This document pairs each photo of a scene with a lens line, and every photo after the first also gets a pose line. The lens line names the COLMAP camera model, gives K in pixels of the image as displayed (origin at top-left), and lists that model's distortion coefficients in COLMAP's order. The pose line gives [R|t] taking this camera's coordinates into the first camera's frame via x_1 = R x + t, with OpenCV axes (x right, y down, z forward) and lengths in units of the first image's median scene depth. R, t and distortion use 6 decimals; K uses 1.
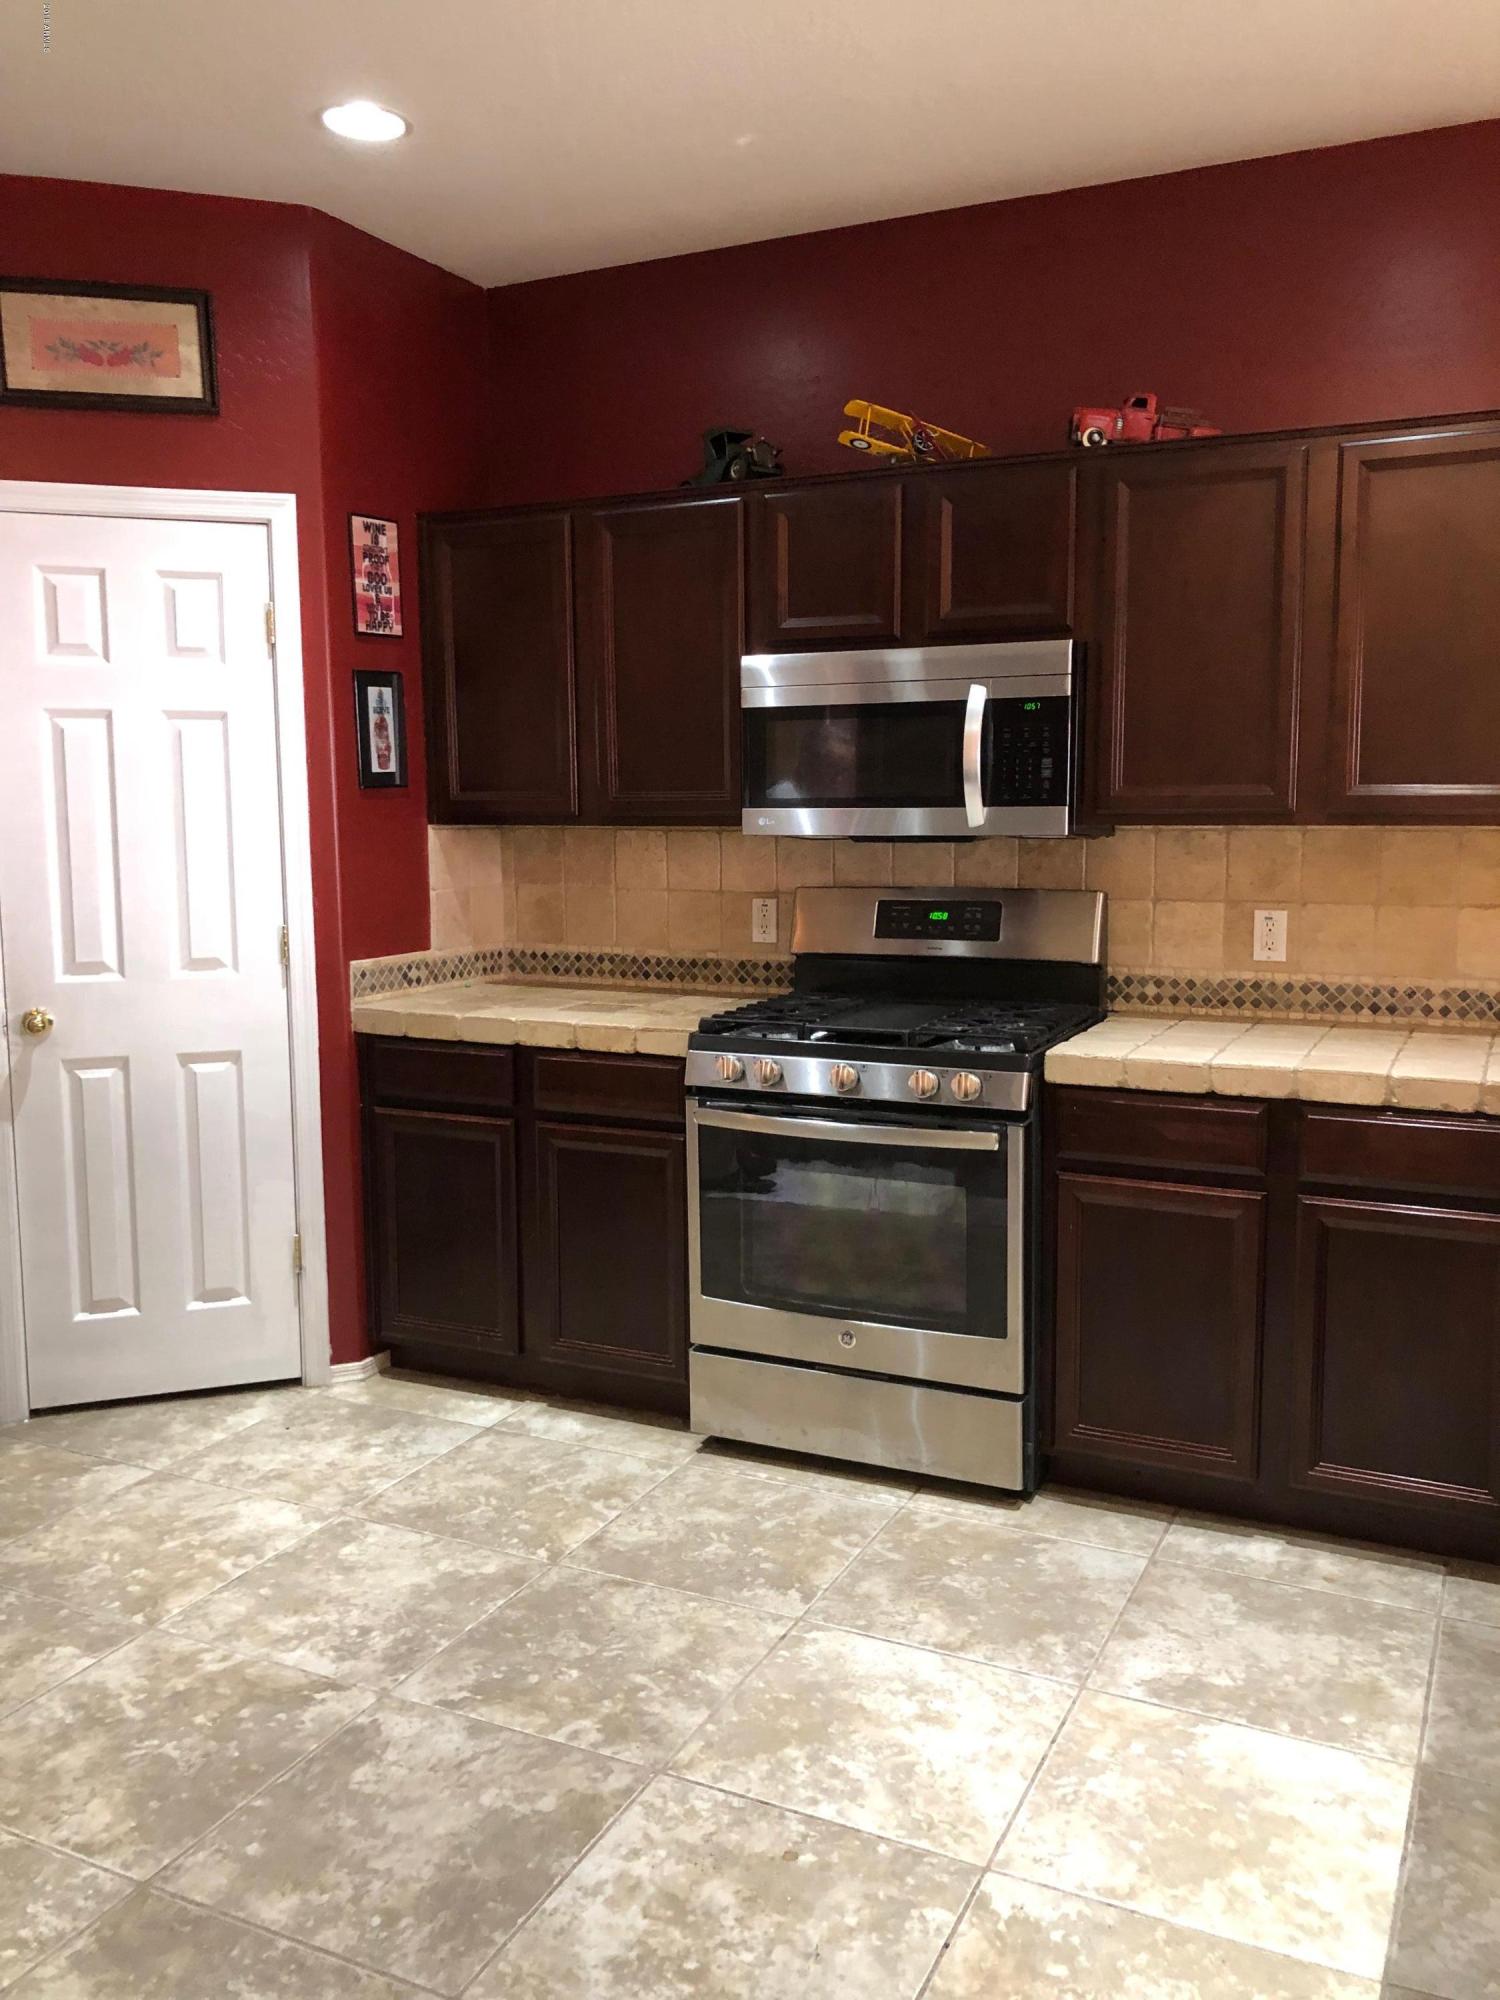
lens RADIAL K [[1645.1, 0, 749.6], [0, 1645.1, 980.2], [0, 0, 1]] dist [0.040459, -0.048022]
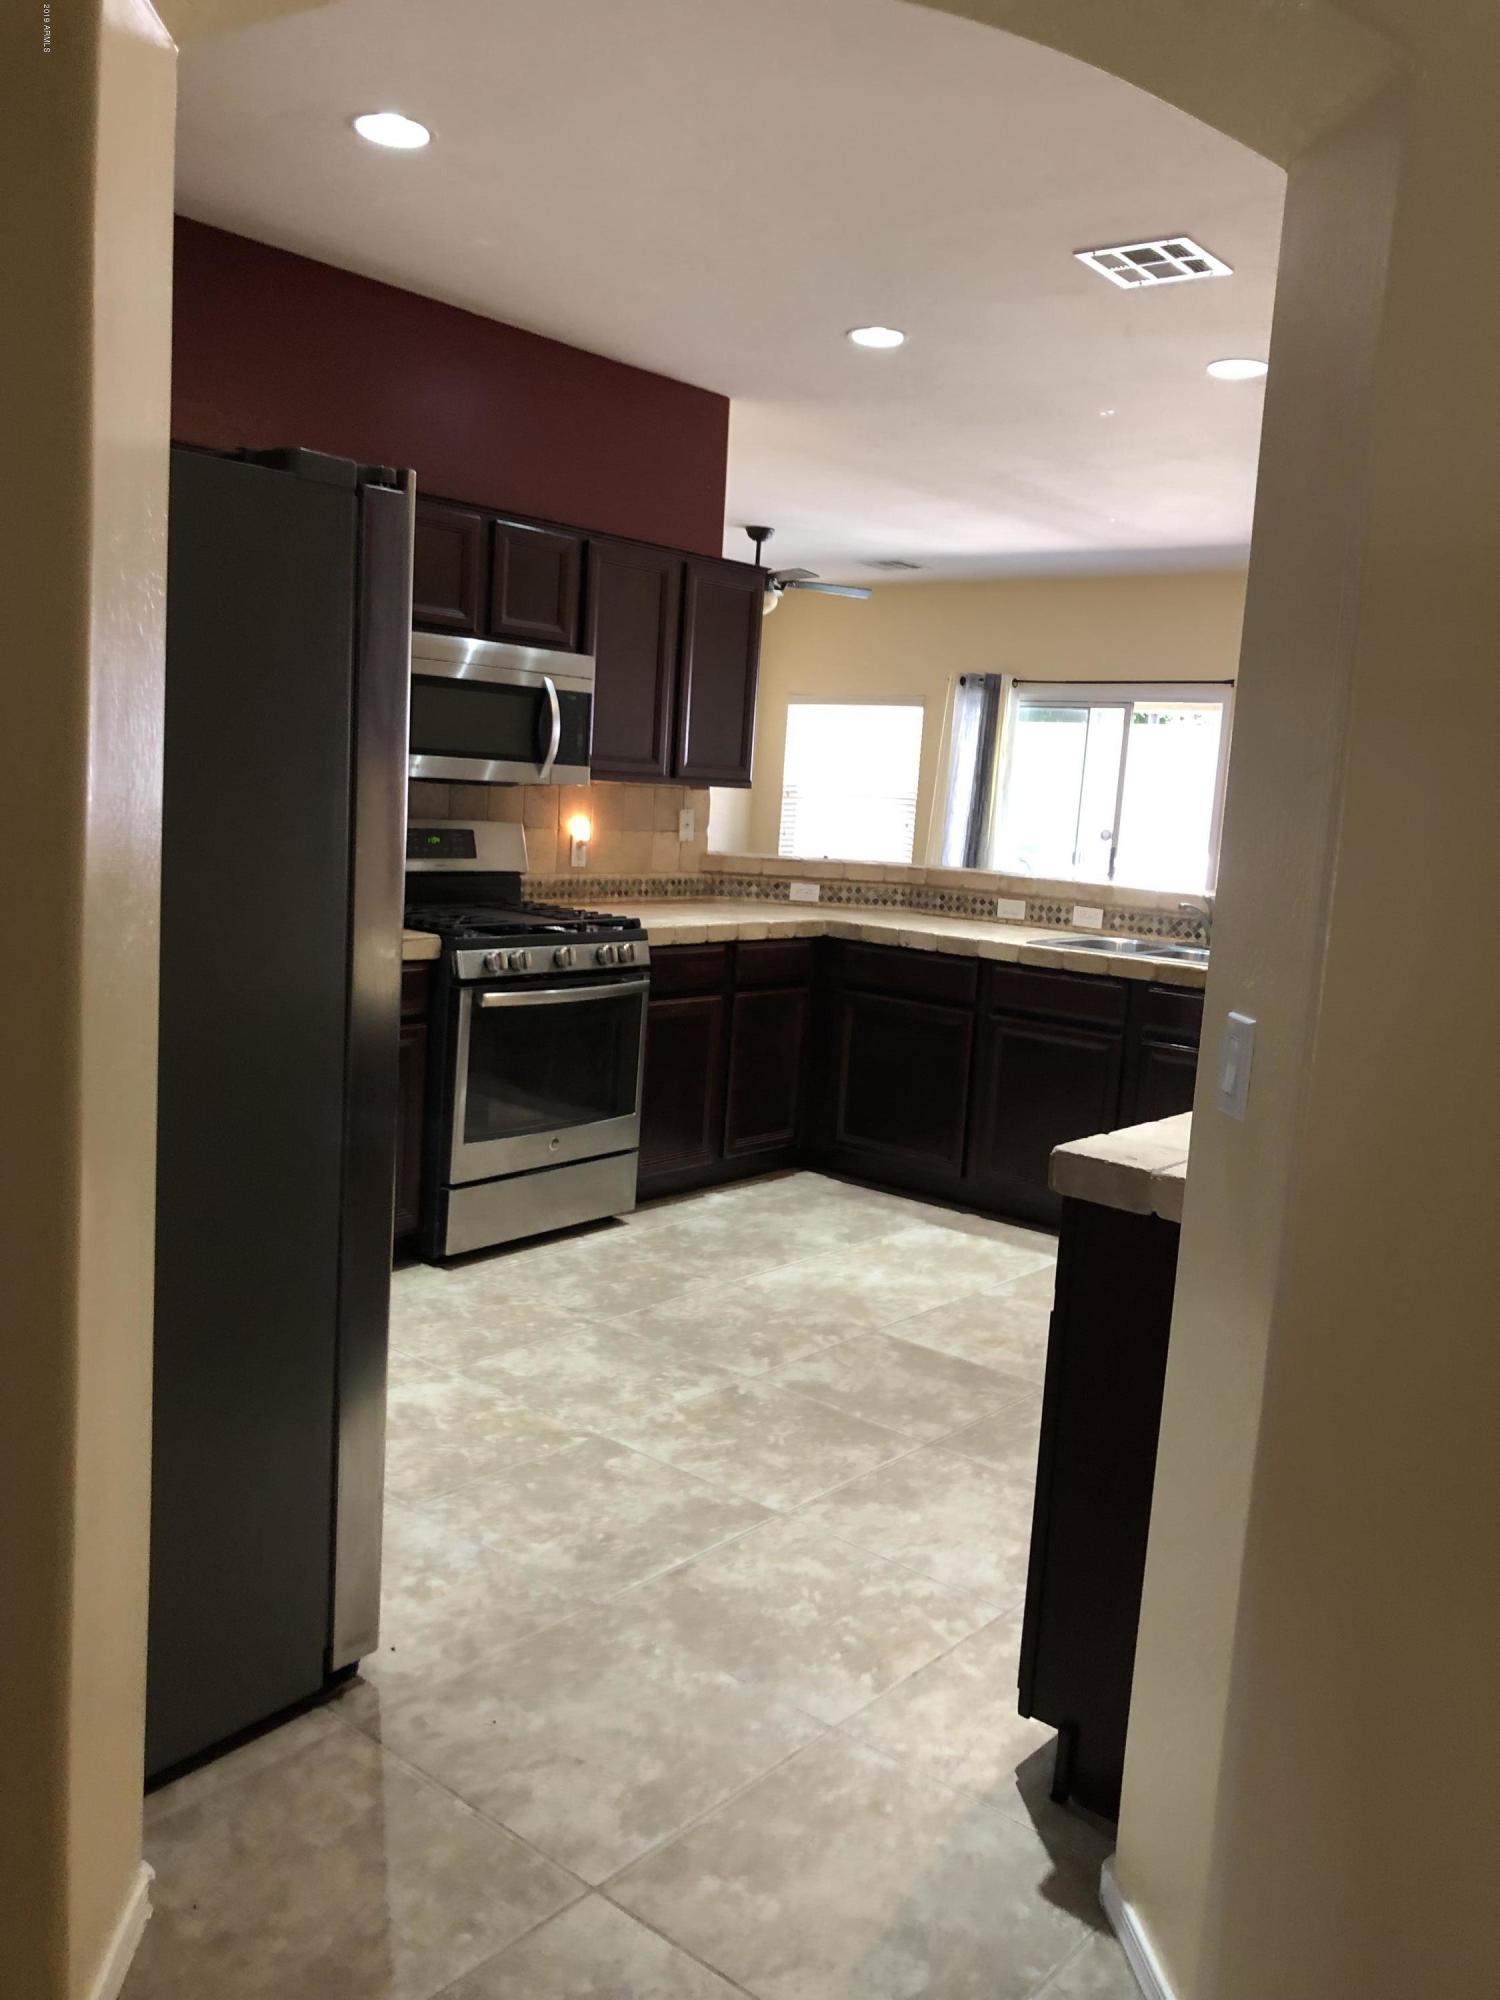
lens RADIAL K [[1645.1, 0, 763.2], [0, 1645.1, 979.1], [0, 0, 1]] dist [0.040459, -0.048022]
pose [[0.234730, -0.098955, 0.967011, -1.169632], [0.043345, 0.994881, 0.091285, -0.040481], [-0.971094, 0.020487, 0.237818, 0.461324]]
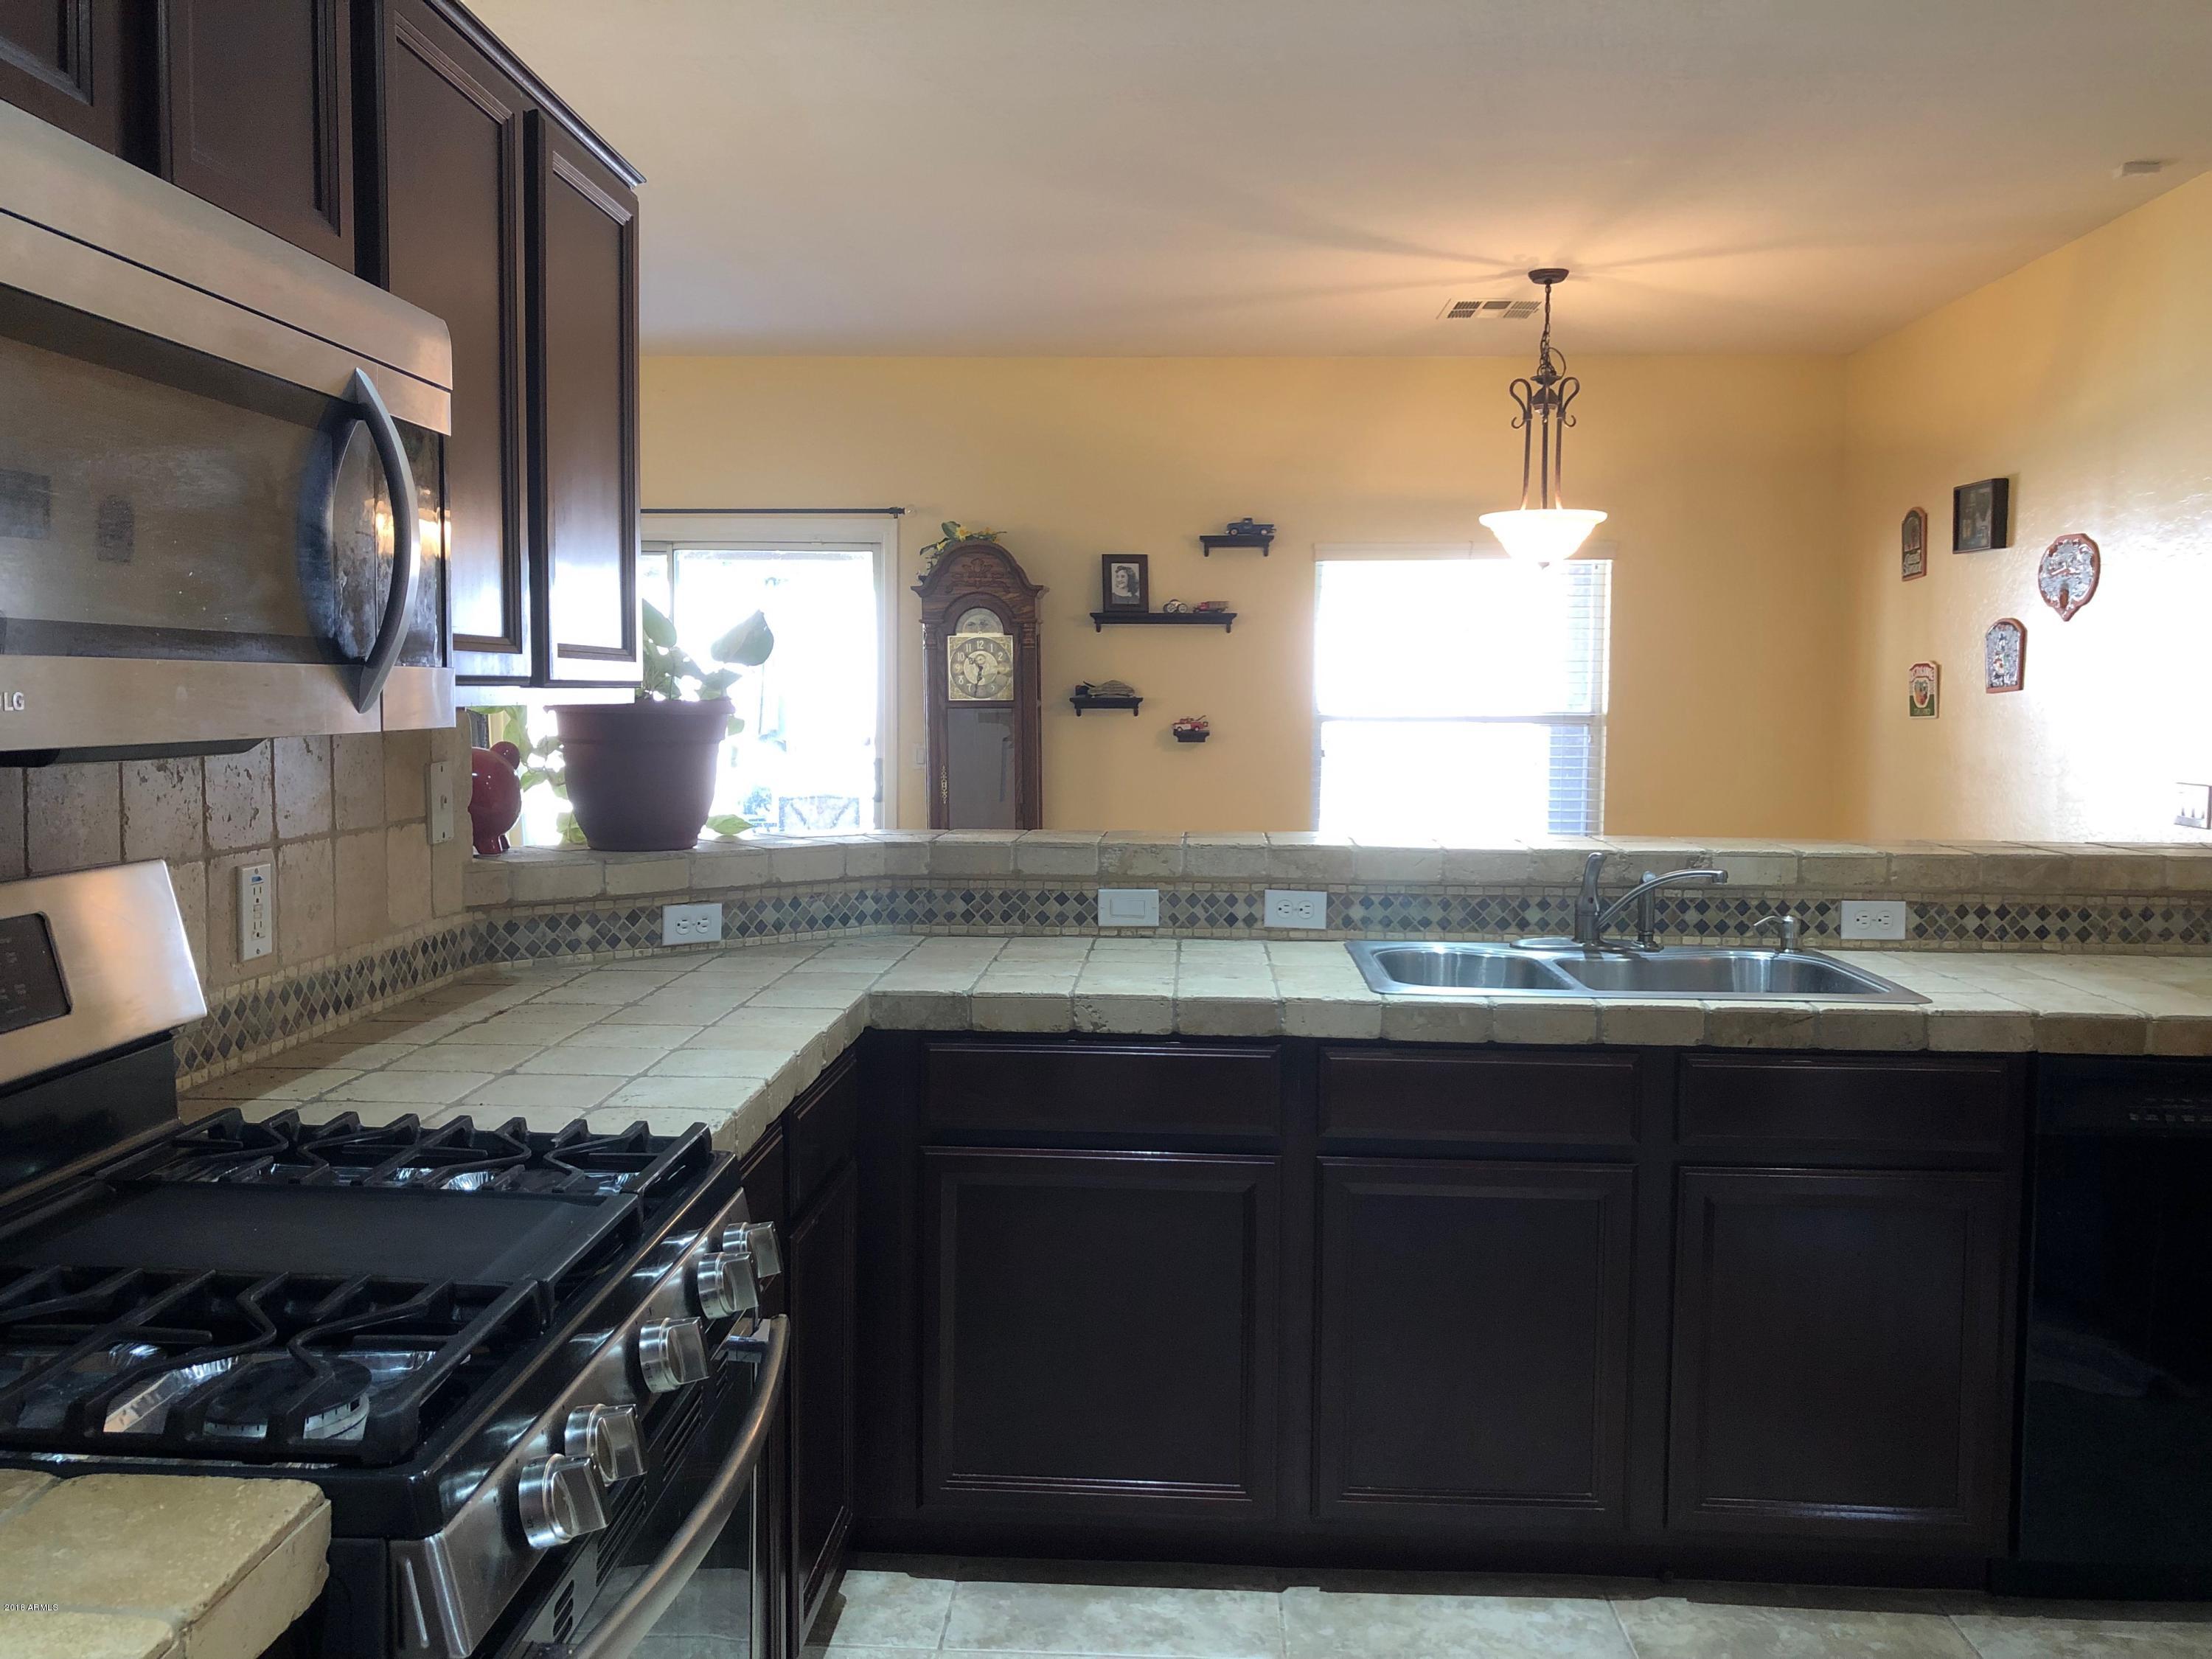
lens RADIAL K [[1819.5, 0, 1103.3], [0, 1819.5, 807.7], [0, 0, 1]] dist [0.040459, -0.048022]
pose [[-0.384336, -0.056142, 0.921485, -0.347439], [0.097530, 0.990094, 0.101000, -0.094464], [-0.918027, 0.128690, -0.375053, 0.966829]]
